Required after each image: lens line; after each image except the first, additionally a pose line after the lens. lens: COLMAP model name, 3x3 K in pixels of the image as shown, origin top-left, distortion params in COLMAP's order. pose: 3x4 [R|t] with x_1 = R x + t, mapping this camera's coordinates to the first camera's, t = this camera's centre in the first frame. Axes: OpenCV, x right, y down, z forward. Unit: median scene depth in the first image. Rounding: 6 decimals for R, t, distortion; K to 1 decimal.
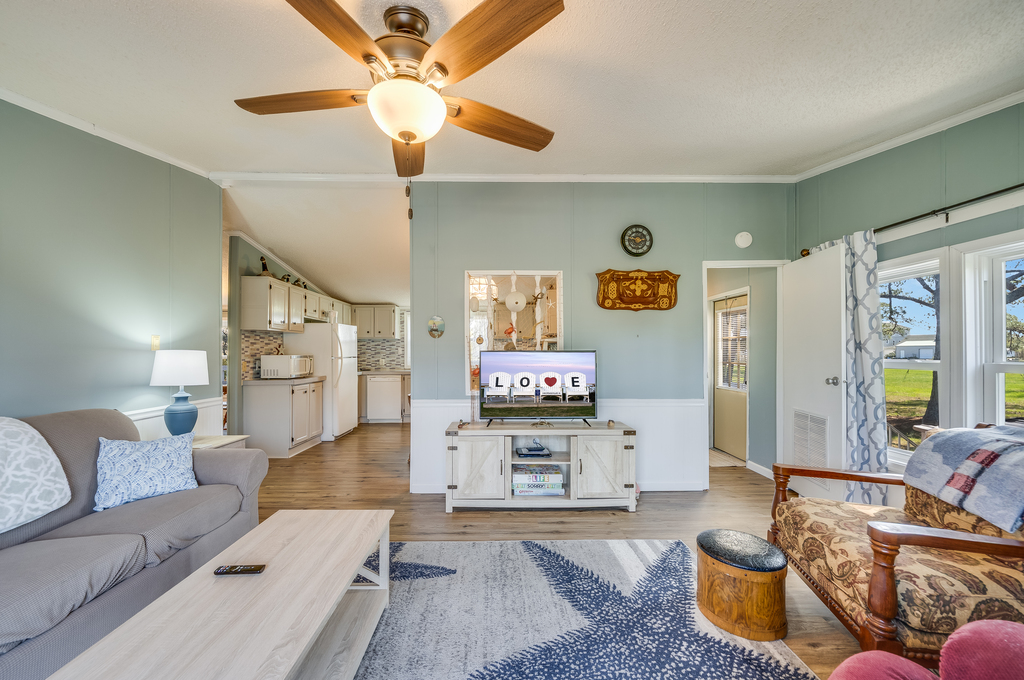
lens RADIAL K [[374.9, 0, 499.1], [0, 374.9, 353.4], [0, 0, 1]] dist [-0.003126, 0.000148]
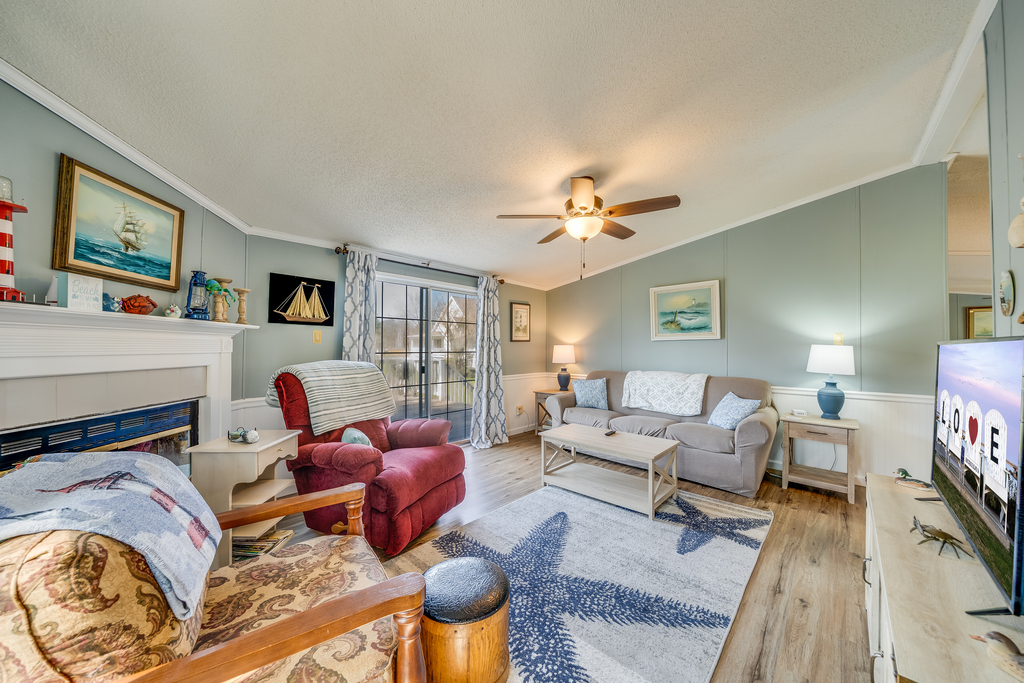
lens RADIAL K [[371.7, 0, 512.0], [0, 371.7, 341.5], [0, 0, 1]] dist [0.000121, -0.000003]
pose [[-0.680022, -0.013513, -0.733067, 0.668850], [-0.004822, 0.999891, -0.013959, 0.002933], [0.733176, -0.005957, -0.680013, 0.934031]]
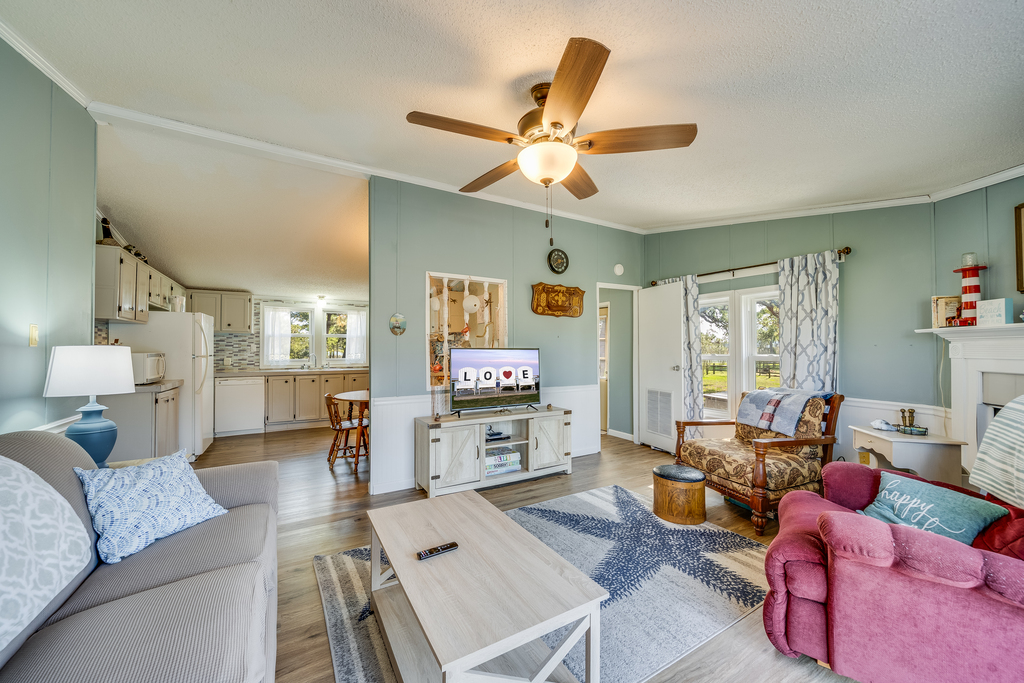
lens RADIAL K [[376.0, 0, 505.6], [0, 376.0, 345.8], [0, 0, 1]] dist [-0.000941, -0.000035]
pose [[0.872940, 0.005517, 0.487797, -0.446068], [0.000912, 0.999916, -0.012941, 0.000386], [-0.487827, 0.011741, 0.872861, -0.022416]]
